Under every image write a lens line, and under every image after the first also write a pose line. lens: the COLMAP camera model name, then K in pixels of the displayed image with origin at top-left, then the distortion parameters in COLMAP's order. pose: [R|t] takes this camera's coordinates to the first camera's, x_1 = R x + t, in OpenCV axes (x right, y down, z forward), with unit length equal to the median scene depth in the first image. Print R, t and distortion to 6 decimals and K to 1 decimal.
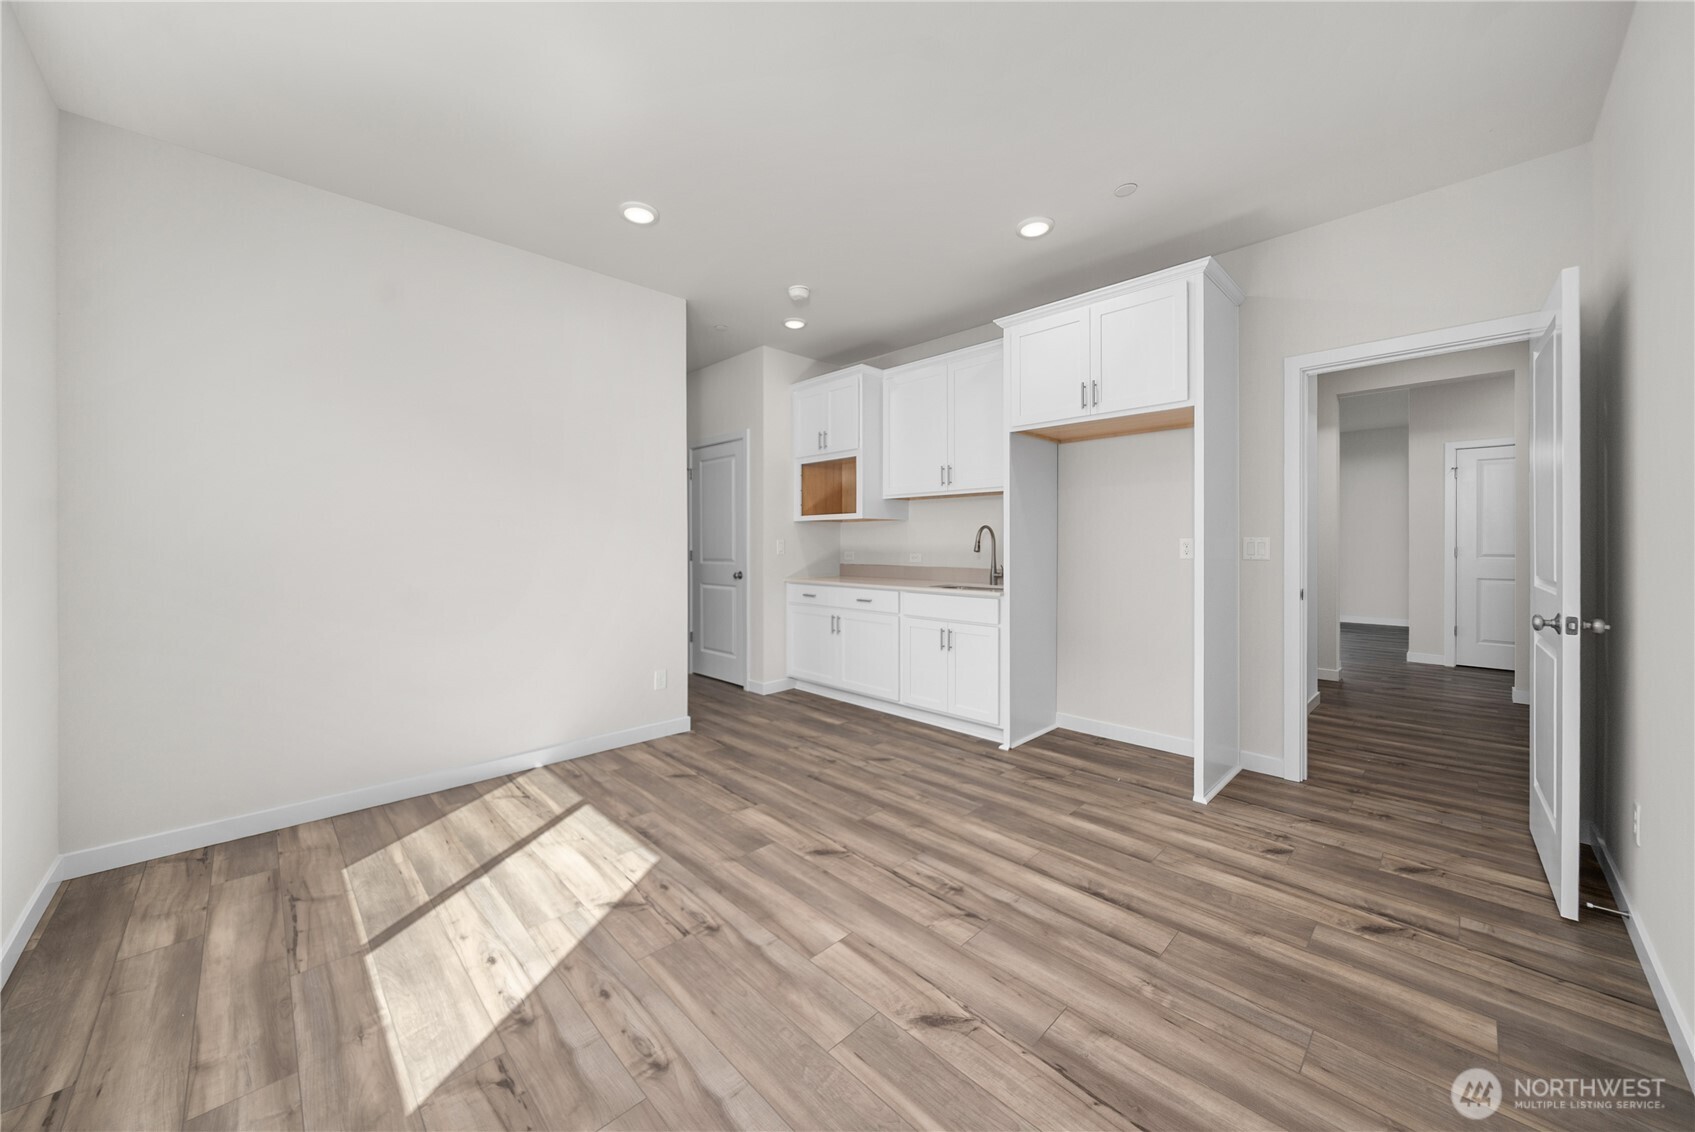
lens RADIAL K [[611.2, 0, 842.5], [0, 611.2, 548.0], [0, 0, 1]] dist [-0.004388, -0.000404]
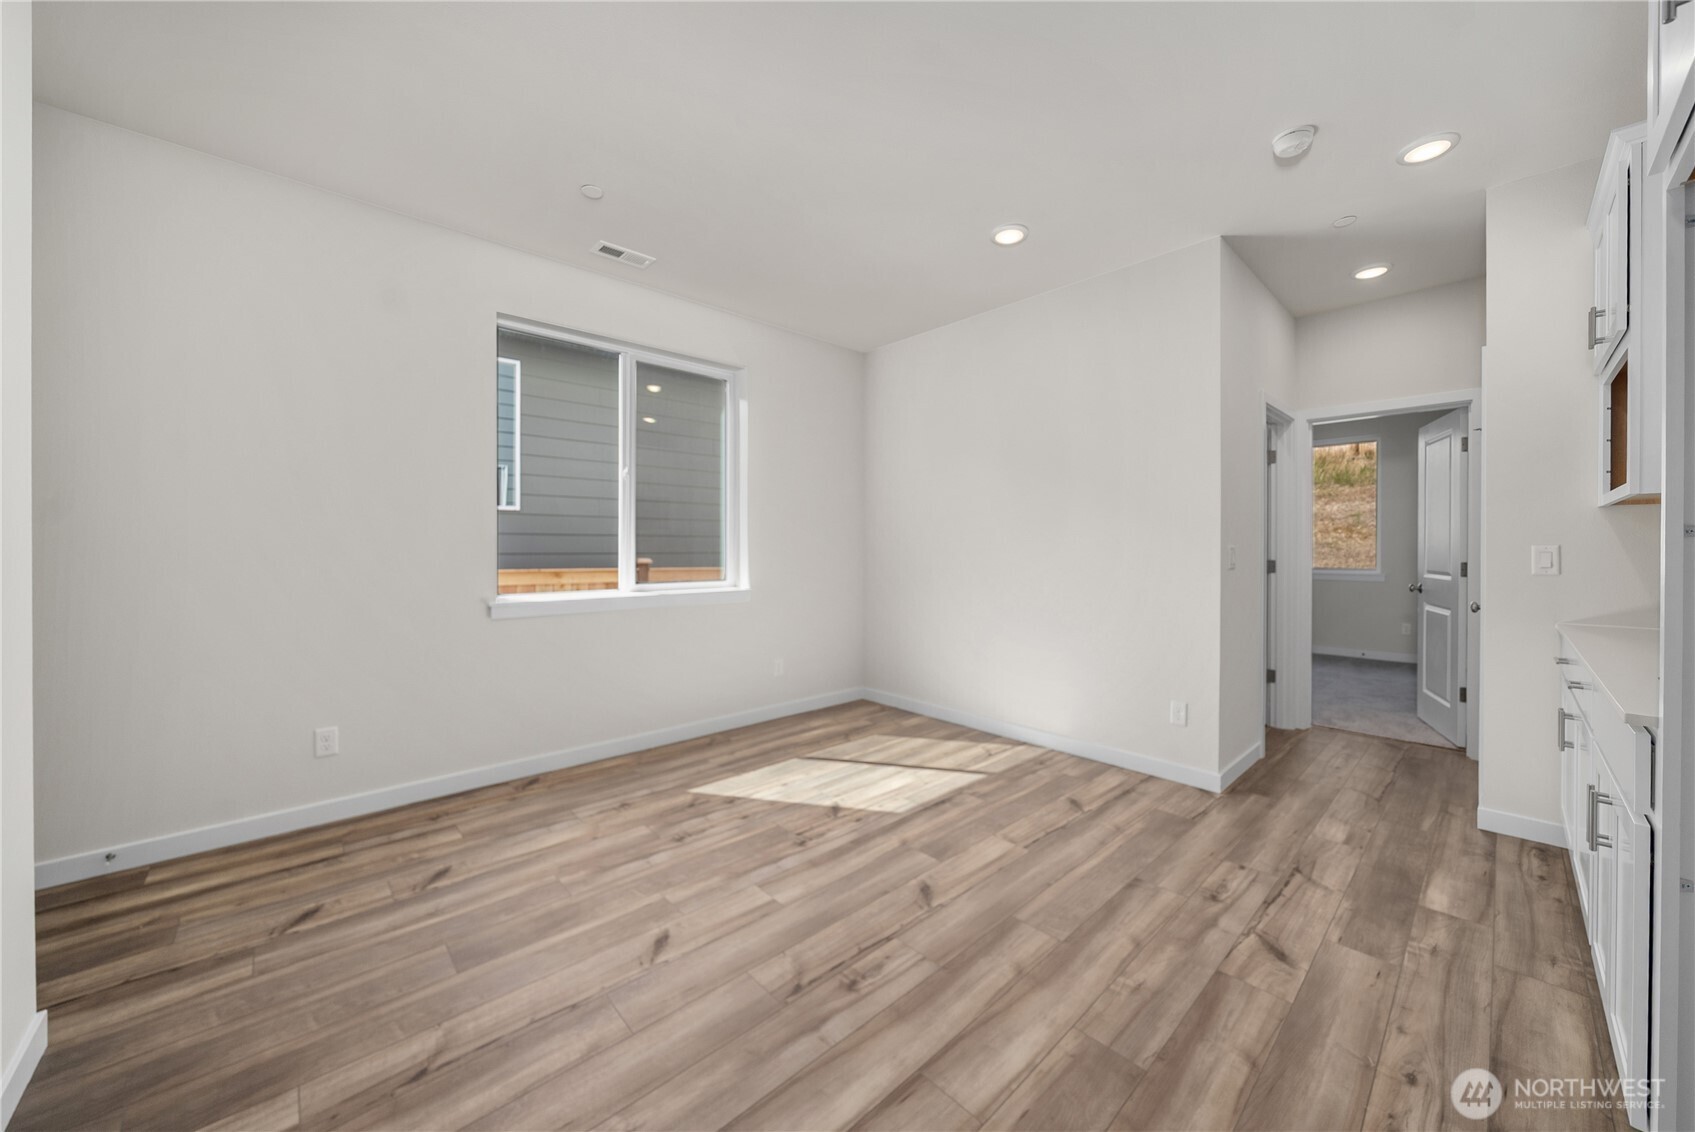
lens RADIAL K [[611.2, 0, 842.5], [0, 611.2, 548.0], [0, 0, 1]] dist [-0.004388, -0.000404]
pose [[-0.032829, 0.001559, -0.999460, 0.948068], [-0.010623, 0.999942, 0.001909, -0.010275], [0.999405, 0.010680, -0.032810, 0.976595]]
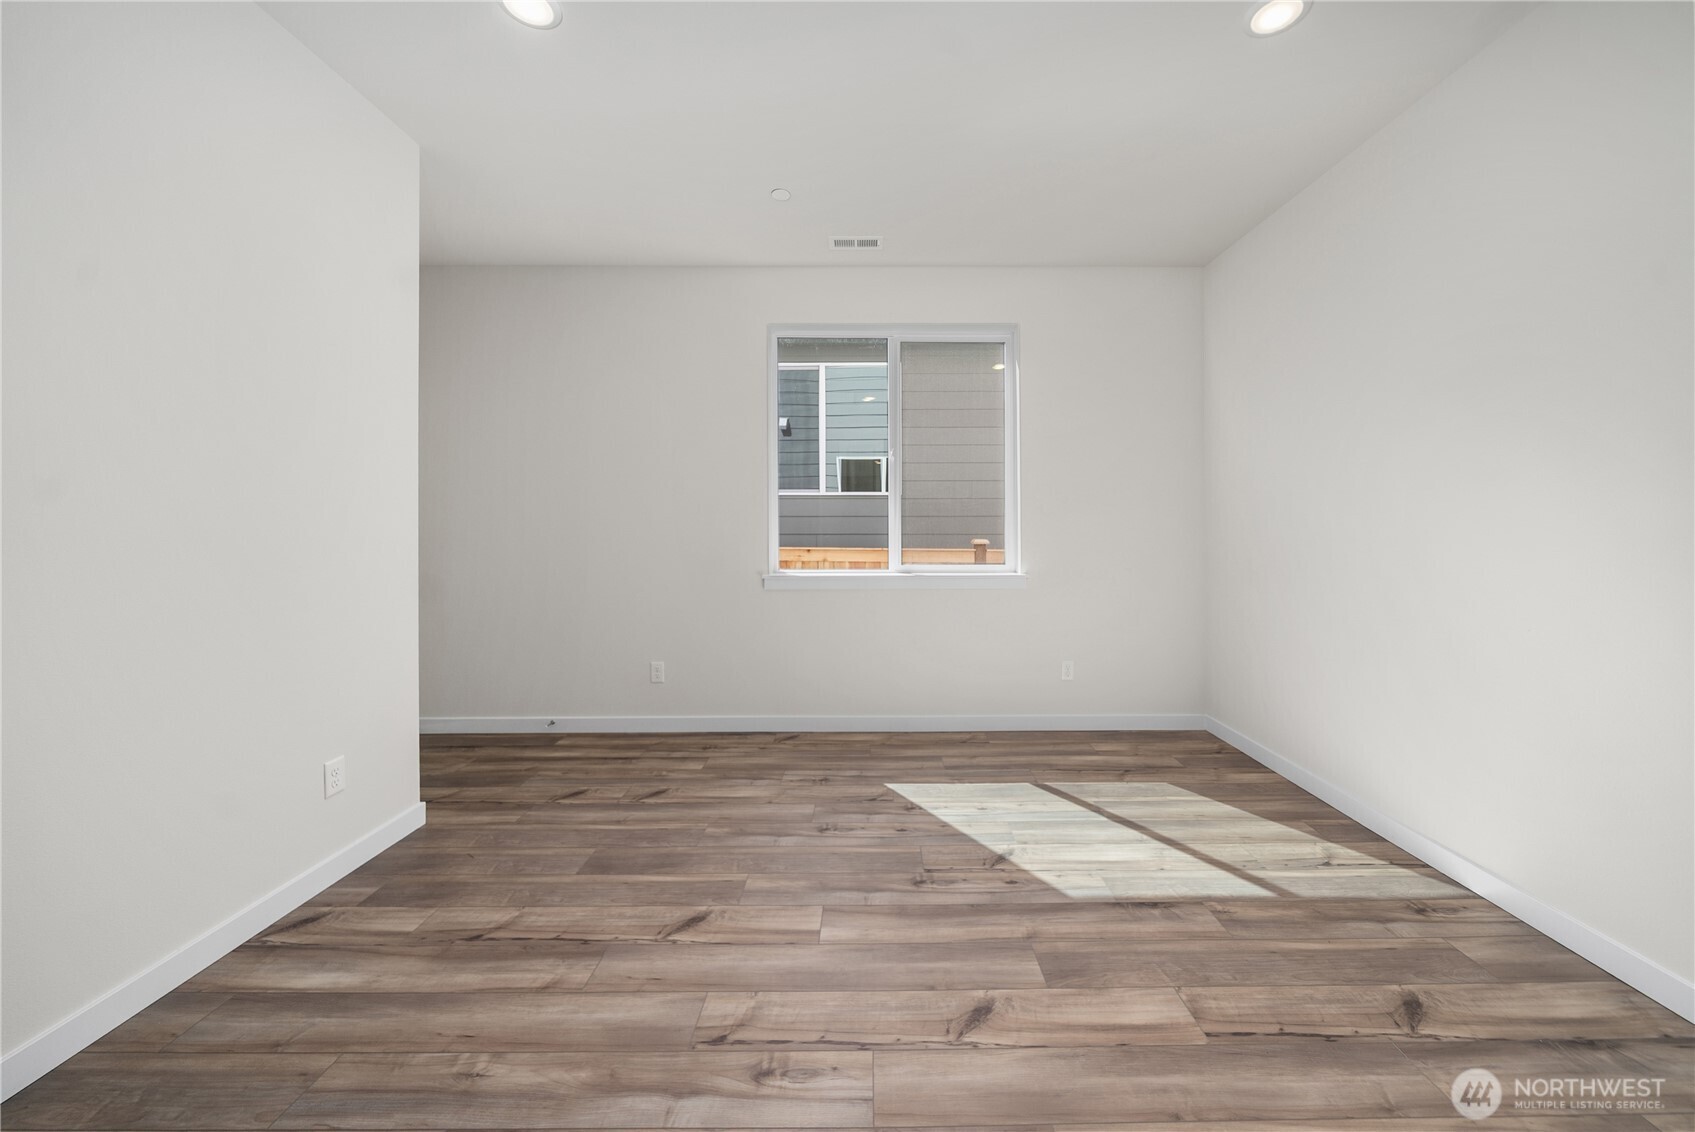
lens RADIAL K [[609.4, 0, 874.5], [0, 609.4, 525.8], [0, 0, 1]] dist [-0.005119, -0.000265]
pose [[-0.692458, -0.001259, -0.721457, 0.546249], [-0.006375, 0.999970, 0.004374, -0.016384], [0.721430, 0.007628, -0.692445, 1.471278]]
